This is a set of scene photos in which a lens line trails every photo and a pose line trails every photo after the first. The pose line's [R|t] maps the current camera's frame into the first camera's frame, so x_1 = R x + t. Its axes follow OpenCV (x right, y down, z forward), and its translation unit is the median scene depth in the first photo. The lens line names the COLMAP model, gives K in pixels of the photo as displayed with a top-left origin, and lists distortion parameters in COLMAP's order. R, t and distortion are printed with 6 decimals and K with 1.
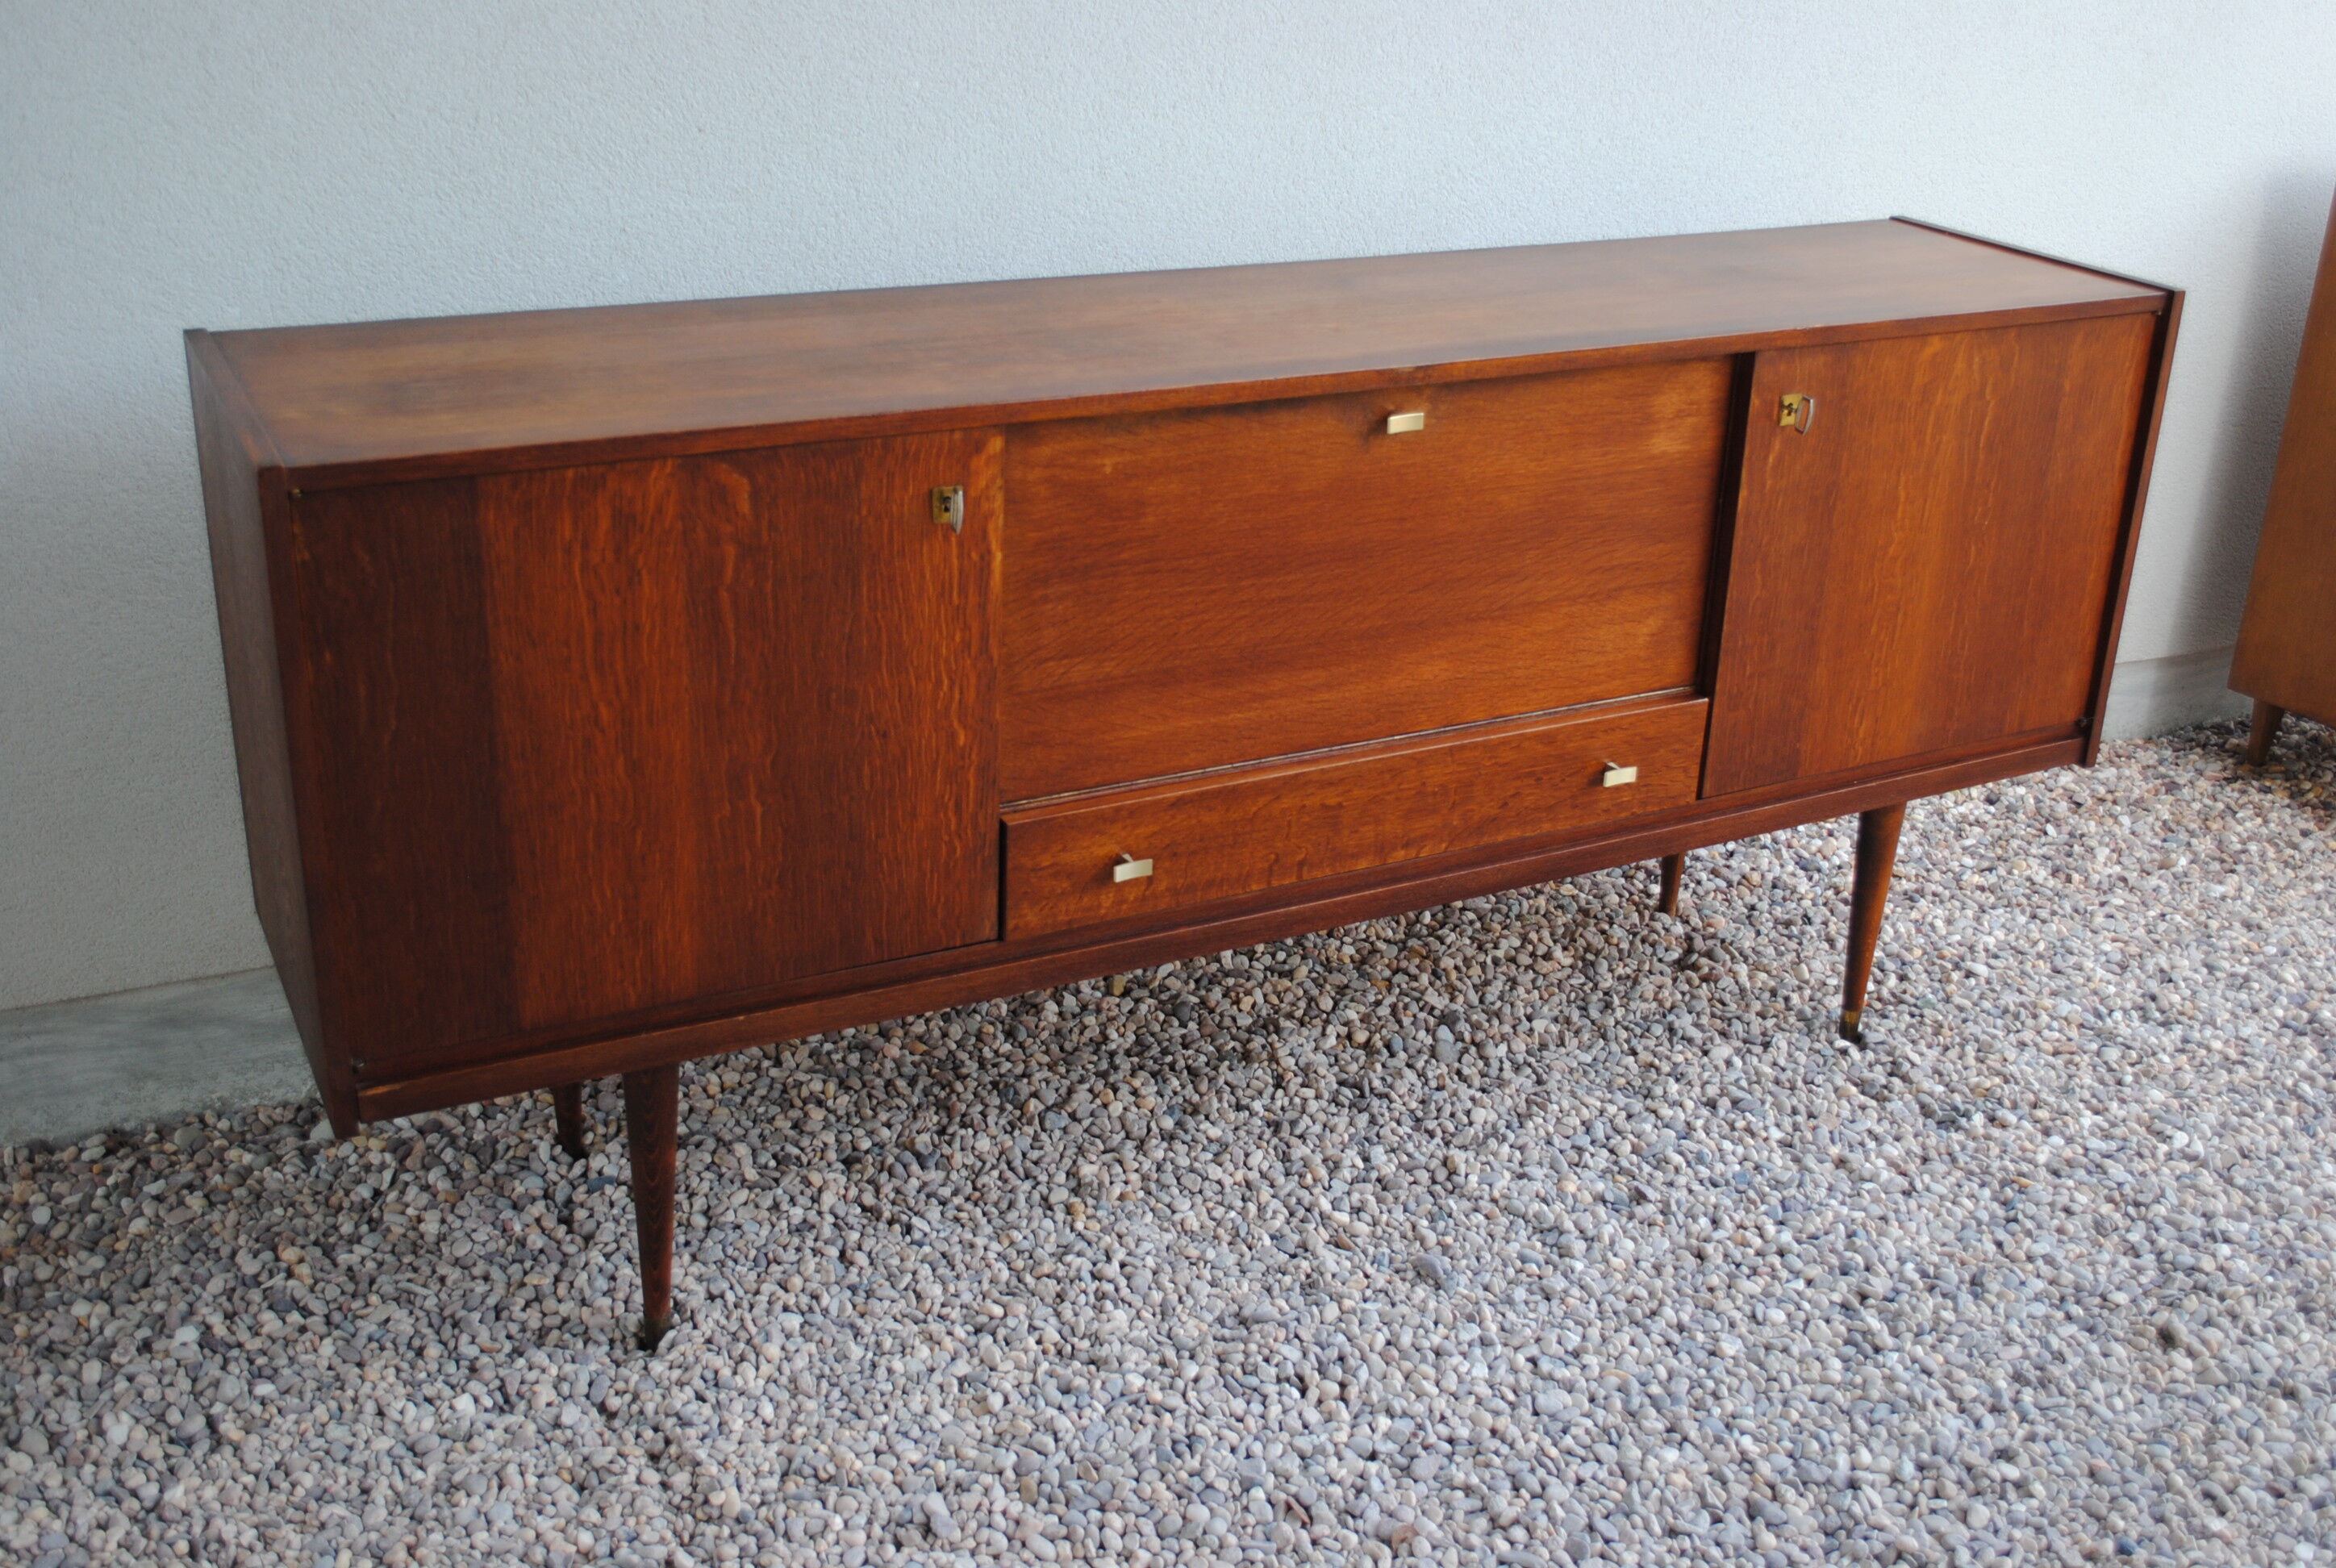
lens RADIAL K [[2468.8, 0, 1199.7], [0, 2468.8, 768.9], [0, 0, 1]] dist [-0.059601, 0.000000]
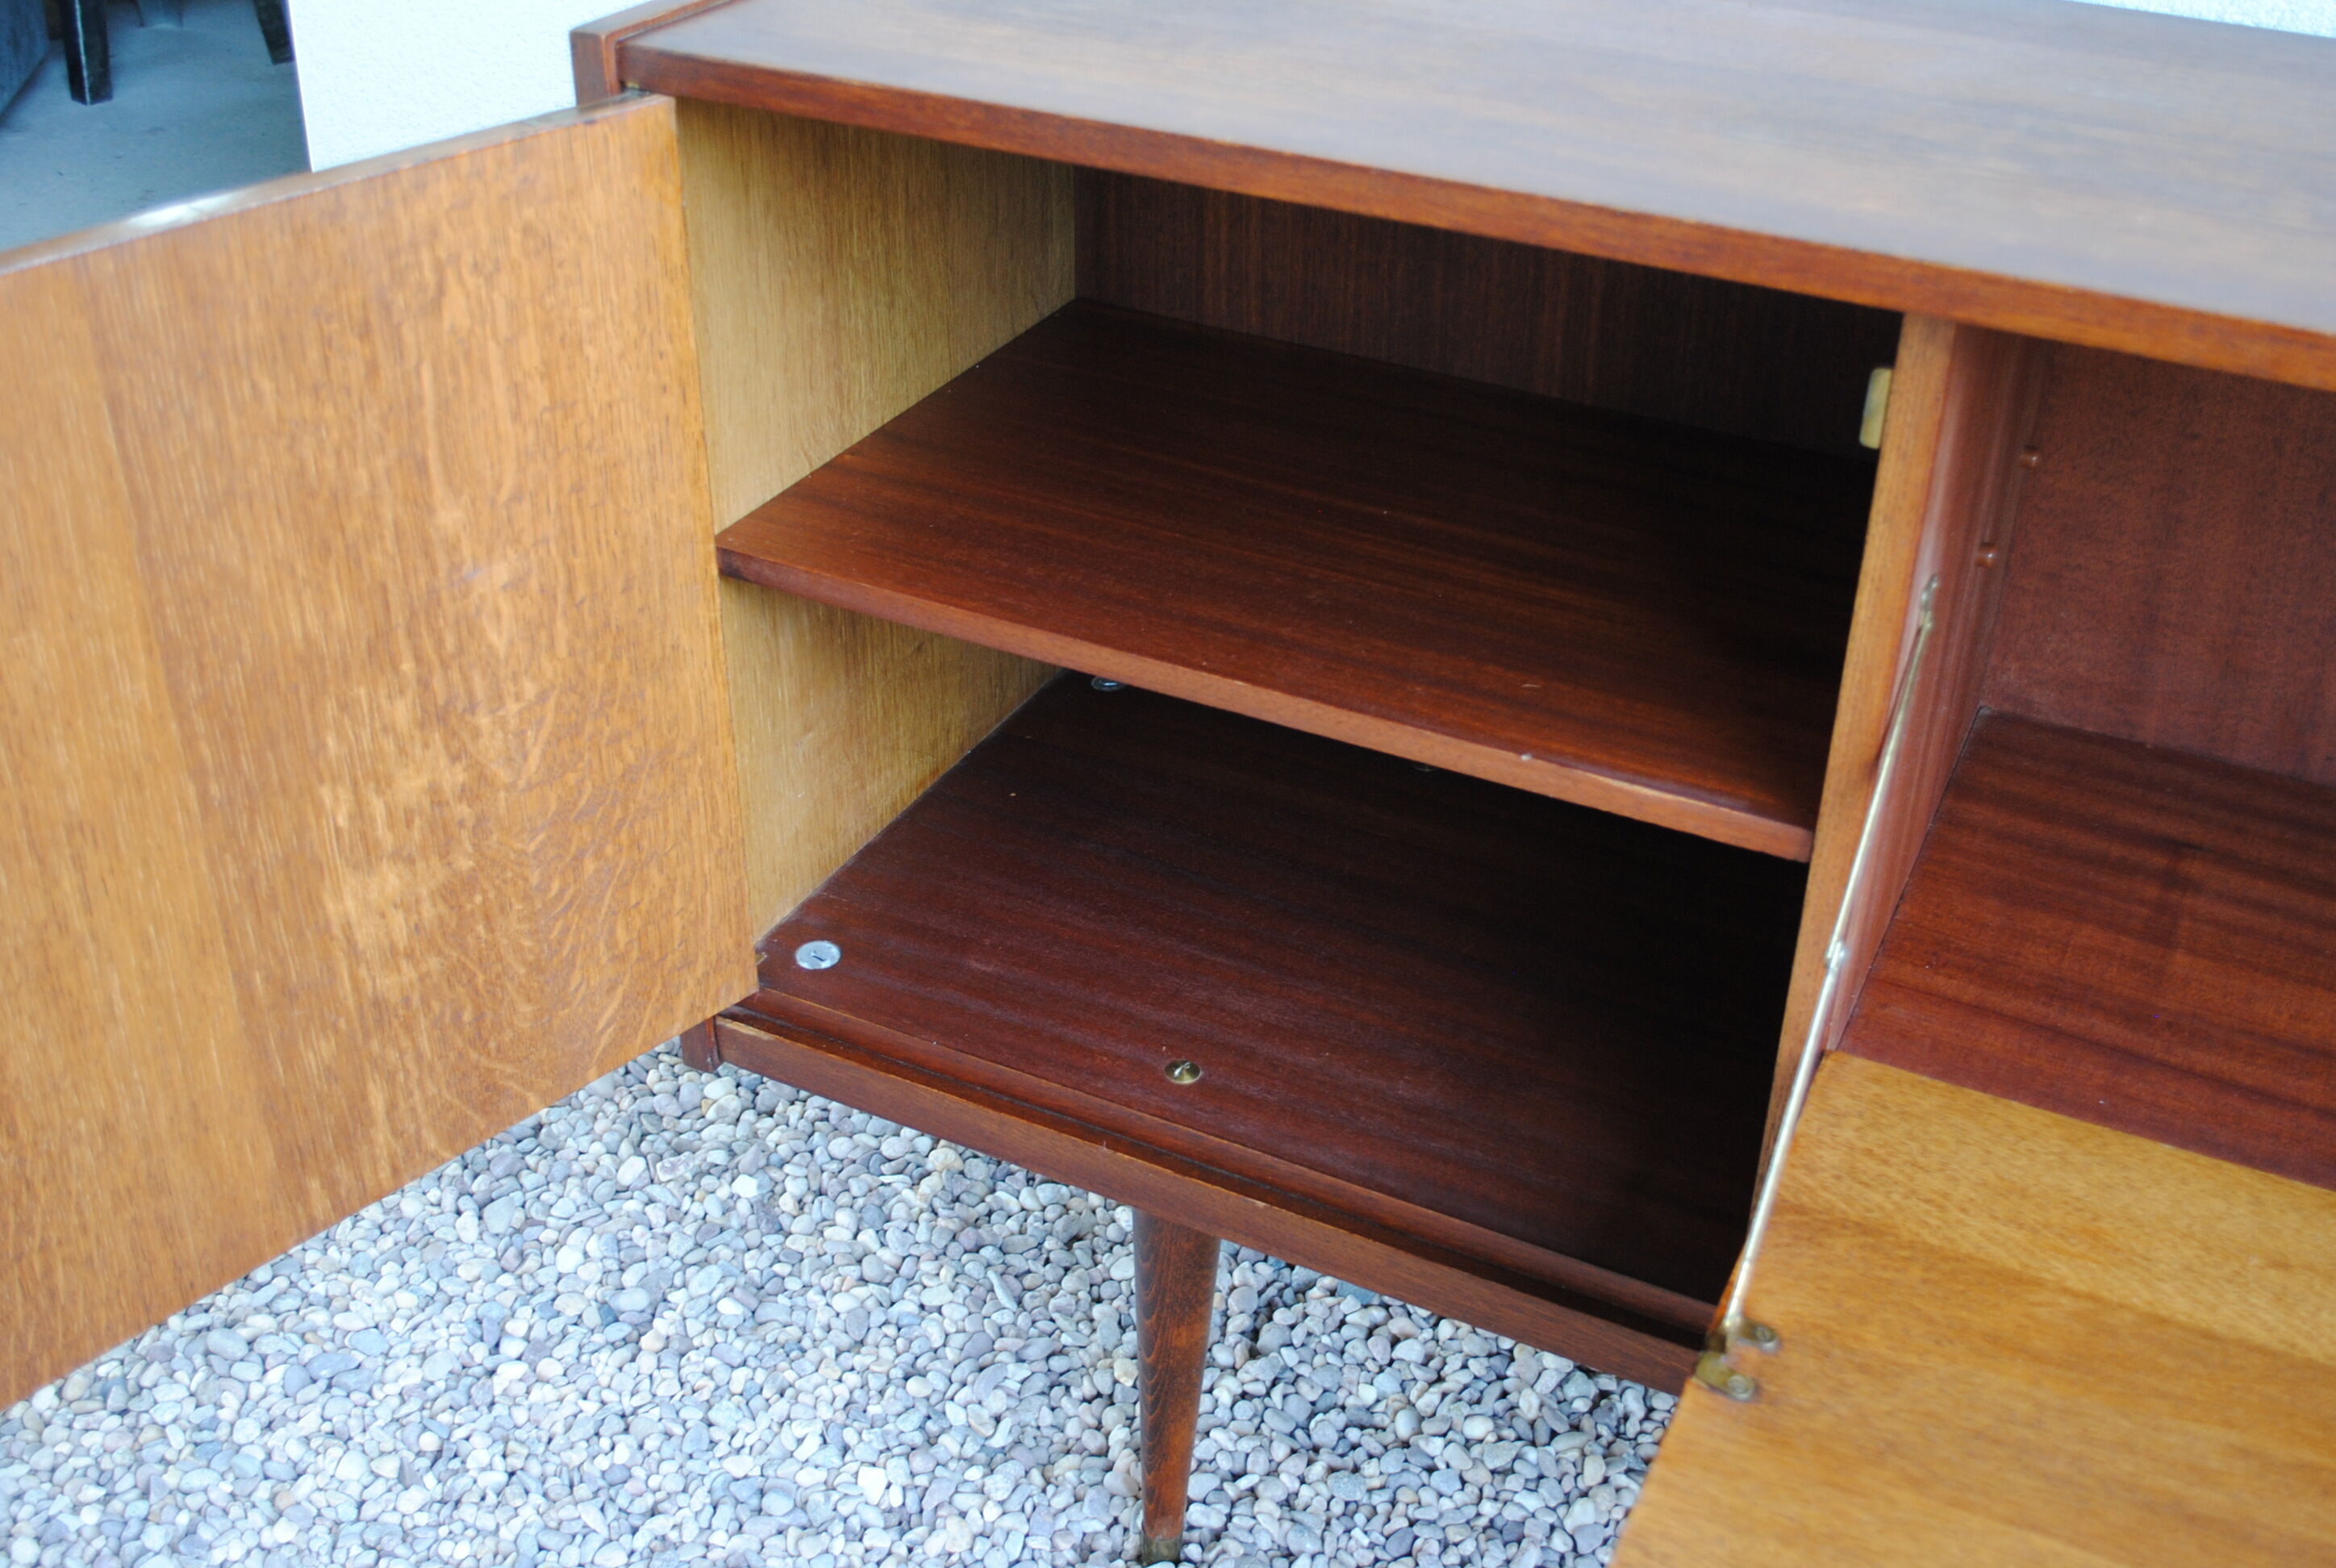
lens RADIAL K [[2468.8, 0, 1165.7], [0, 2468.8, 765.4], [0, 0, 1]] dist [-0.059601, 0.000000]
pose [[0.587951, 0.388301, -0.709603, 0.146410], [-0.313244, 0.918097, 0.242848, -0.108983], [0.745783, 0.079496, 0.661429, 0.526542]]
